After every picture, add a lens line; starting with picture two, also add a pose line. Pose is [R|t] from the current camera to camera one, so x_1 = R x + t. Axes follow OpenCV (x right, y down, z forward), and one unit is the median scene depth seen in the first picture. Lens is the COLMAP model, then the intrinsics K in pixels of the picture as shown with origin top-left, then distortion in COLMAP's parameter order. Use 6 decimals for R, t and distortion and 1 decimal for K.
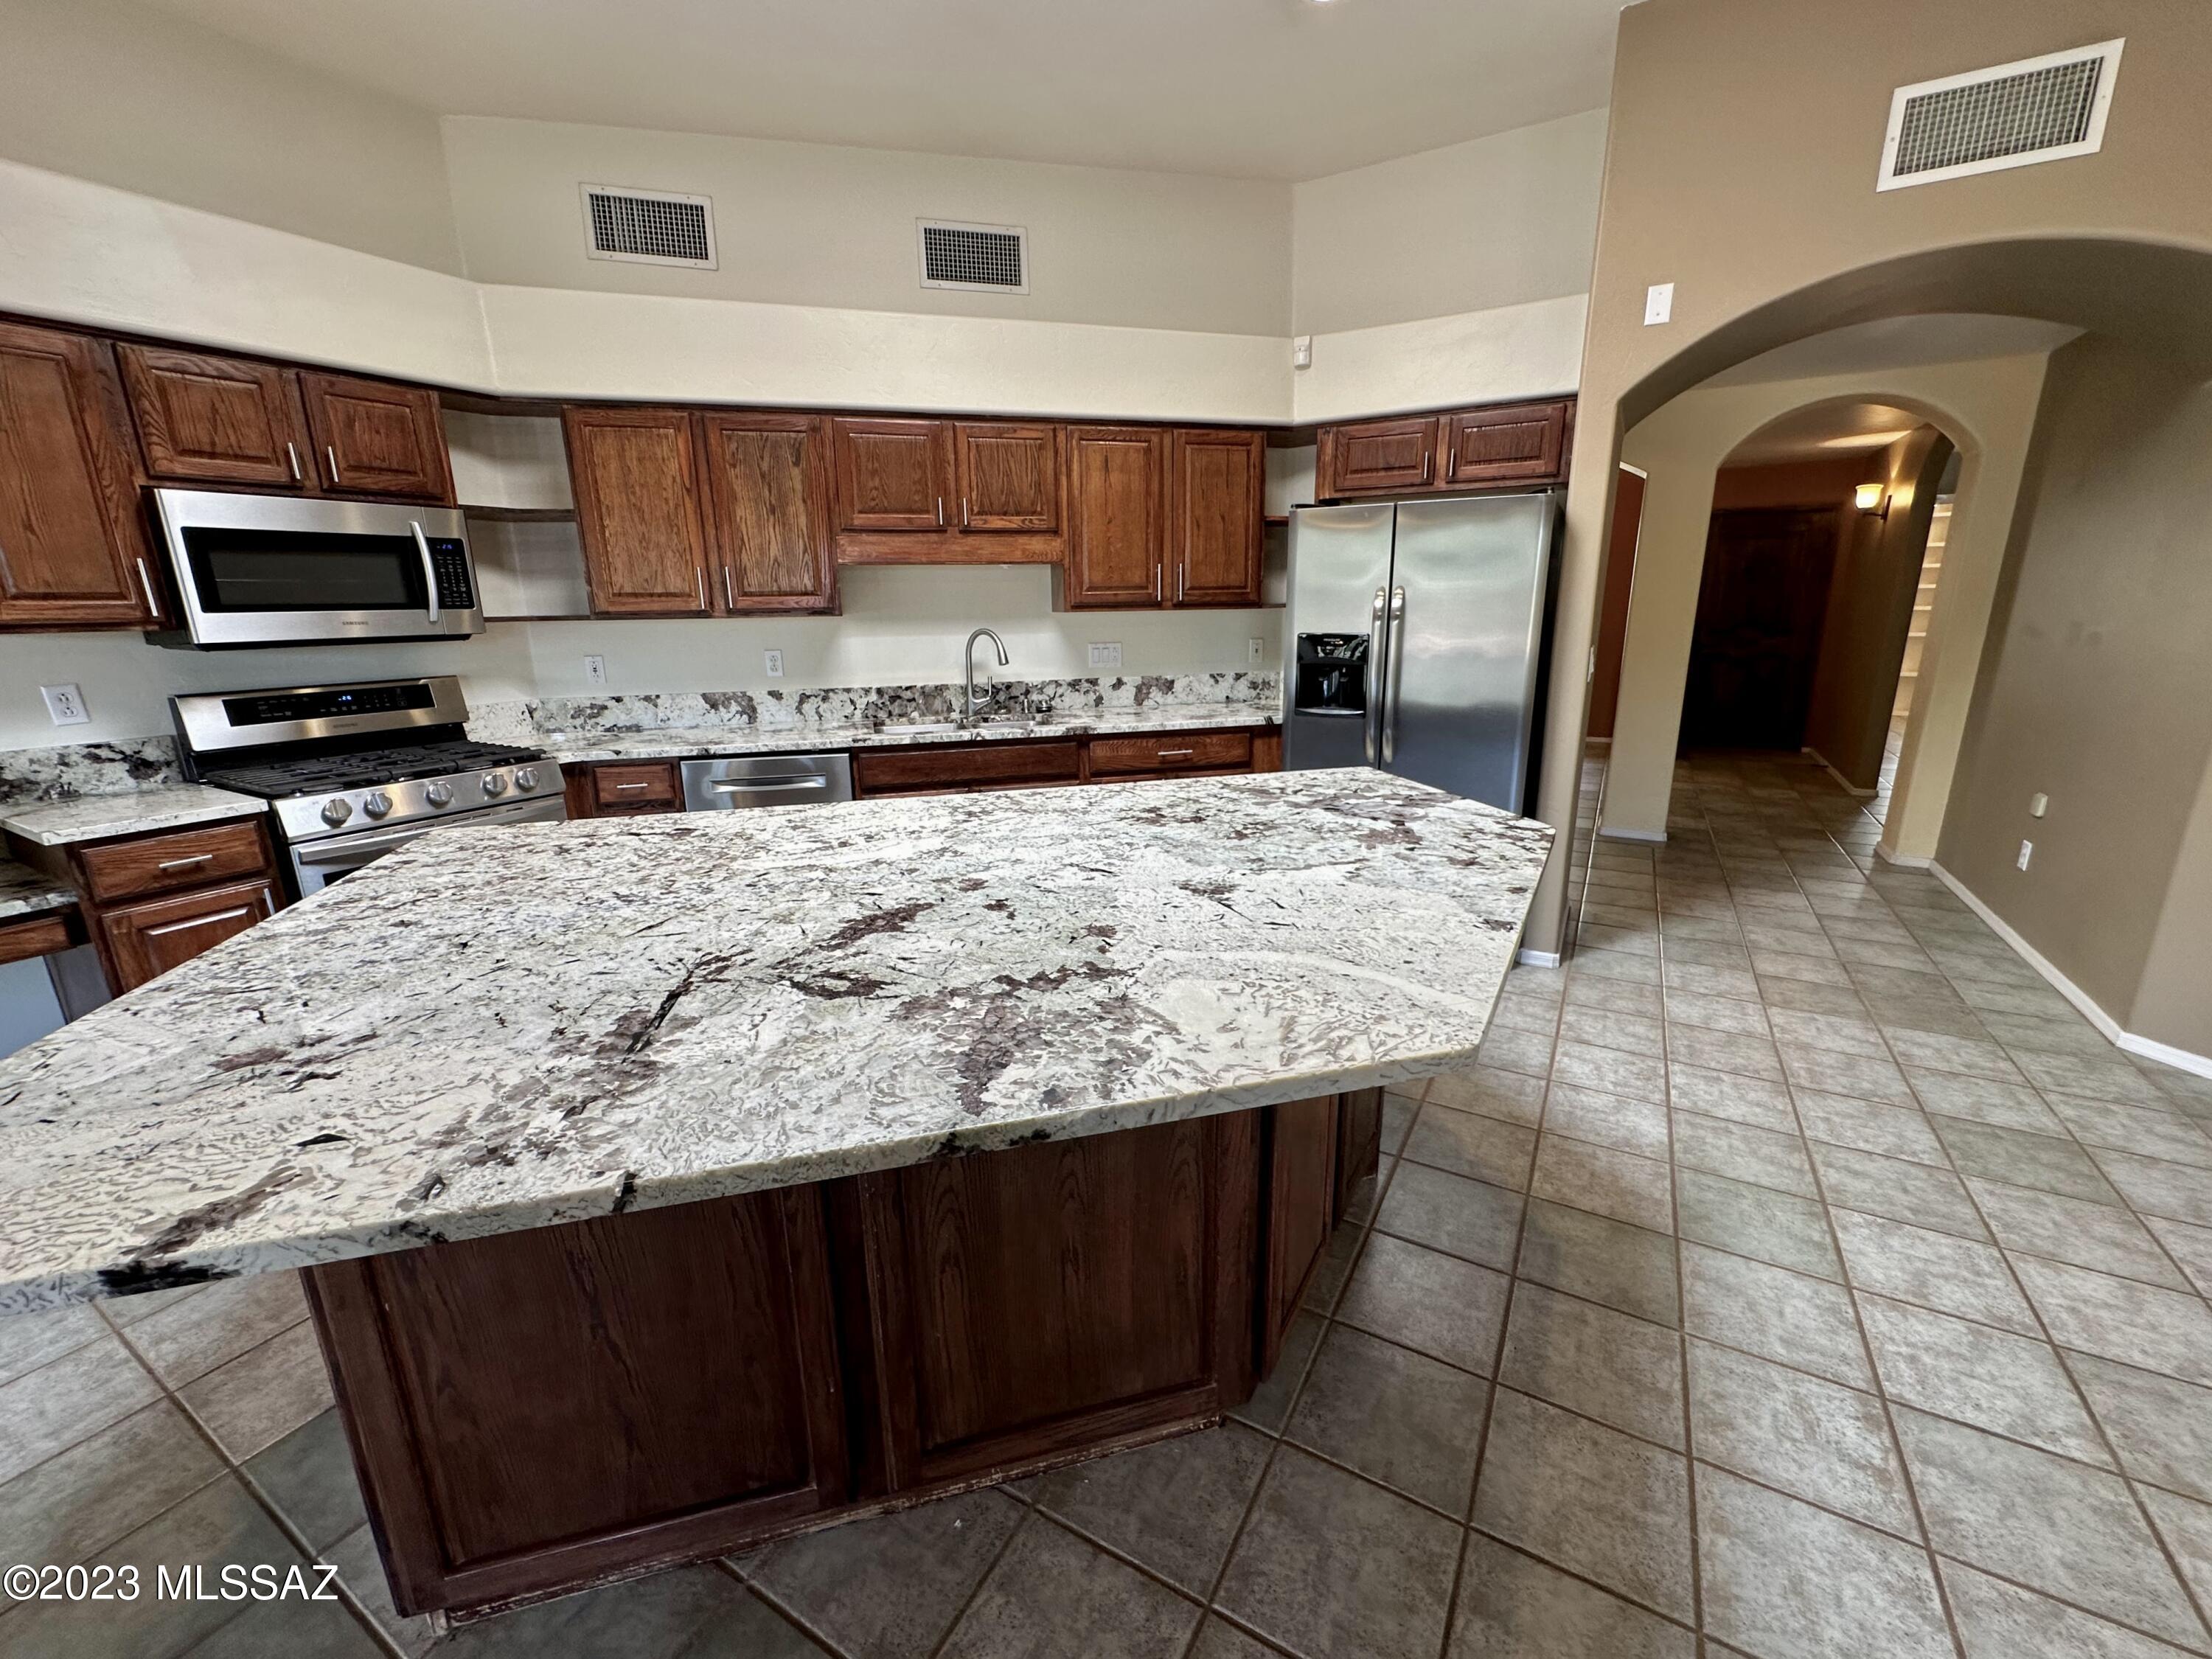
lens RADIAL K [[891.3, 0, 1101.9], [0, 891.3, 828.6], [0, 0, 1]] dist [0.001501, 0.000113]
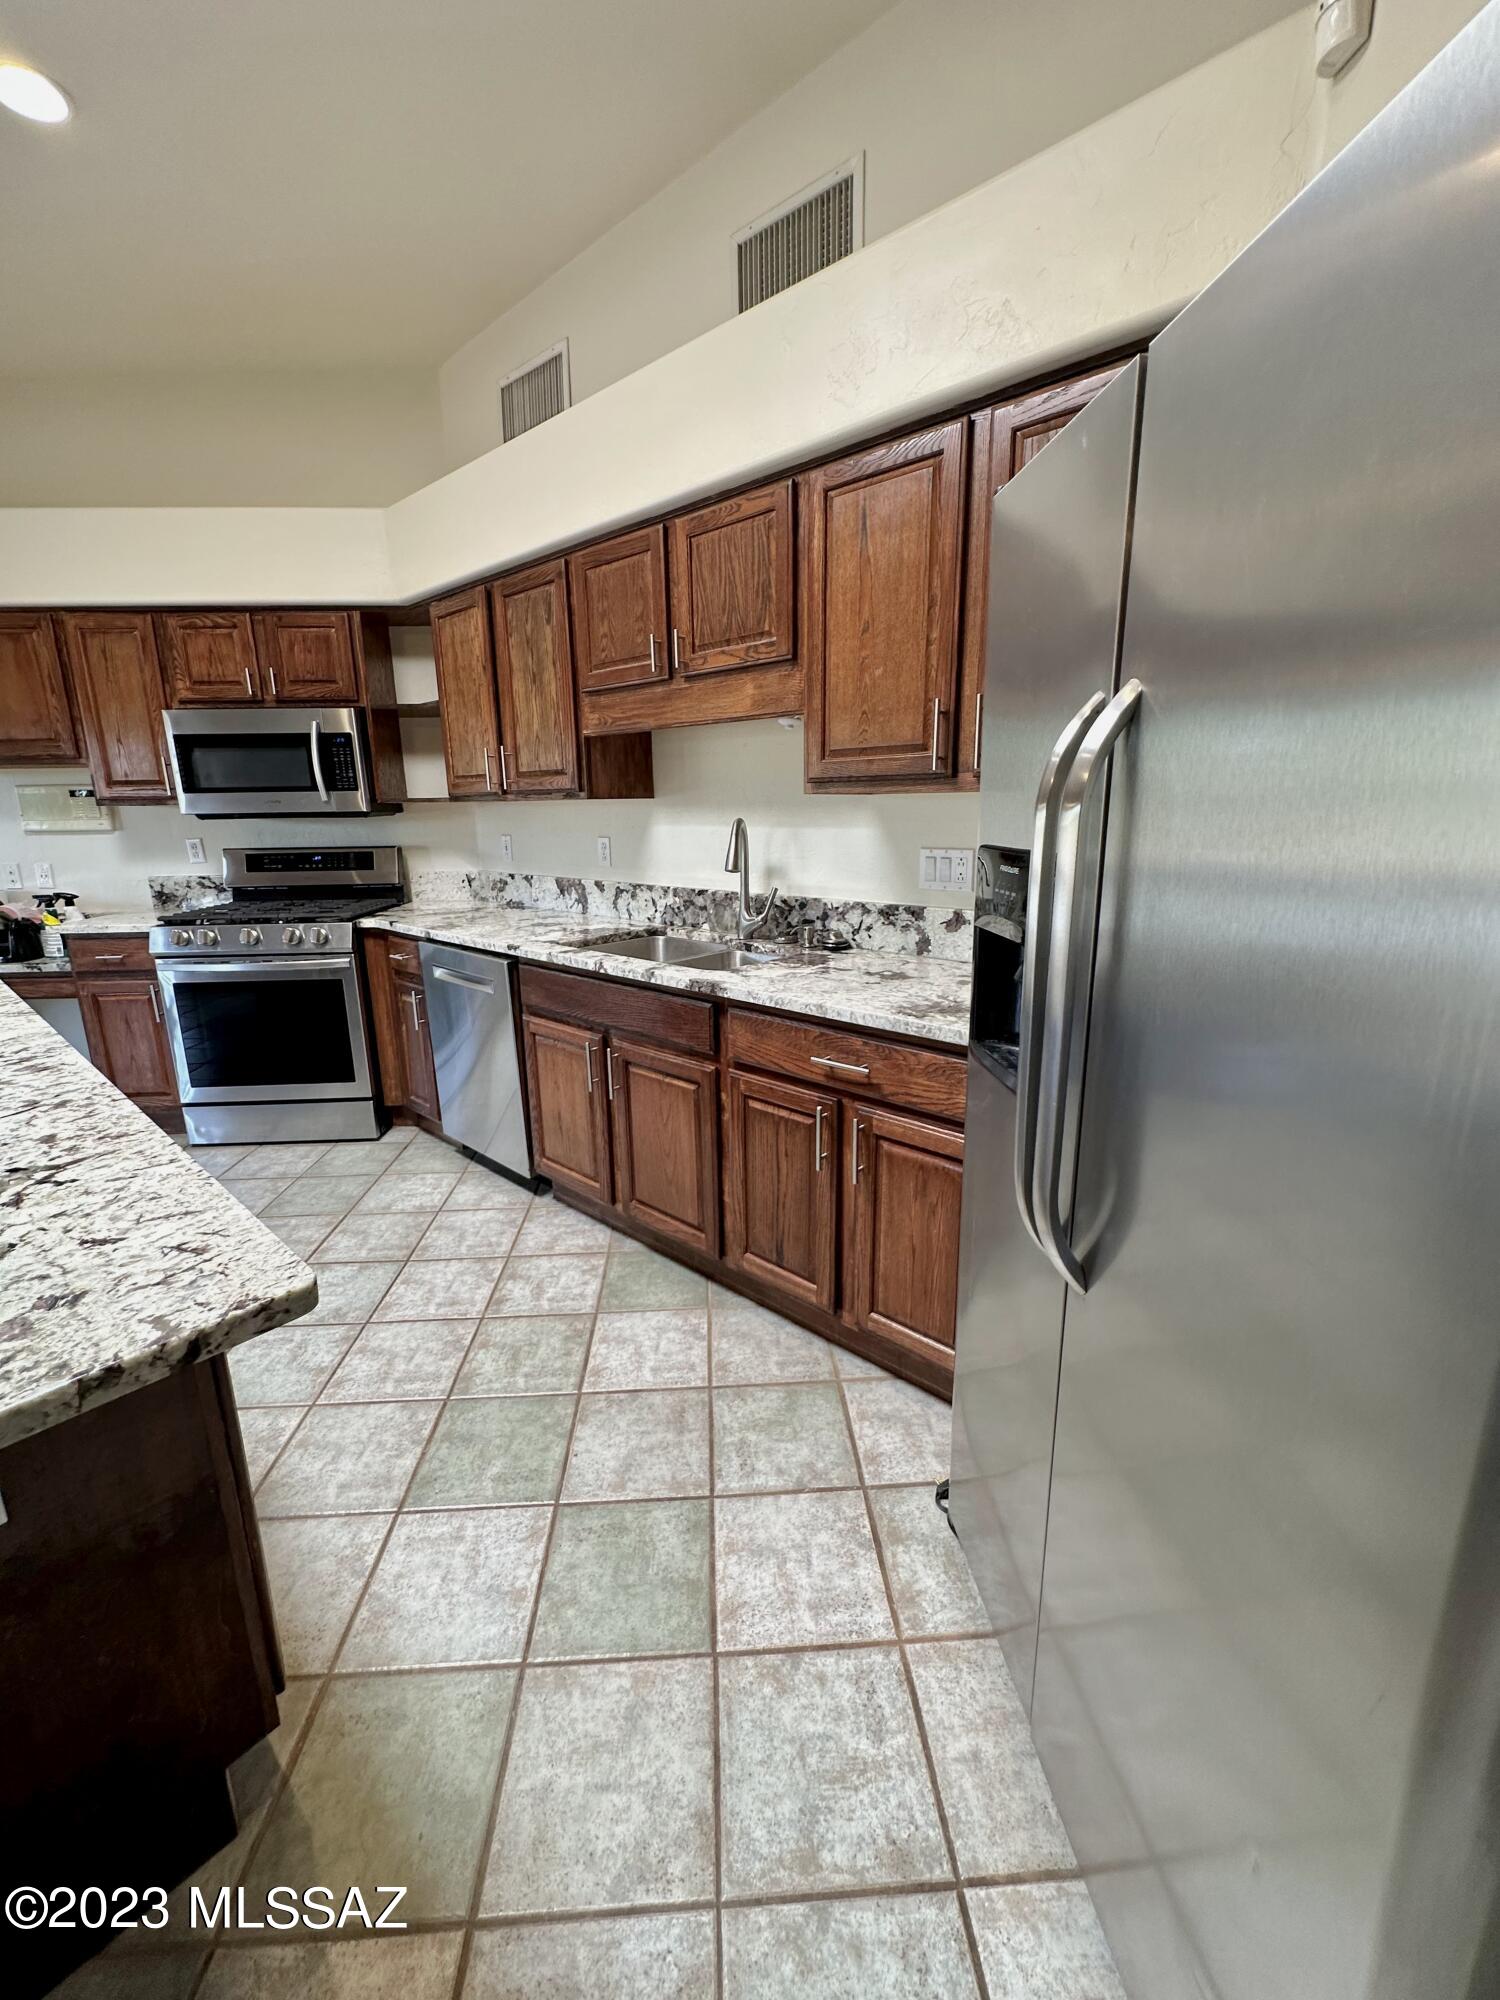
lens RADIAL K [[805.8, 0, 748.8], [0, 805.8, 996.1], [0, 0, 1]] dist [0.001501, 0.000113]
pose [[0.546398, 0.200741, -0.813113, 0.420757], [-0.203178, 0.973620, 0.103835, -0.160072], [0.812507, 0.108472, 0.572771, 0.678335]]
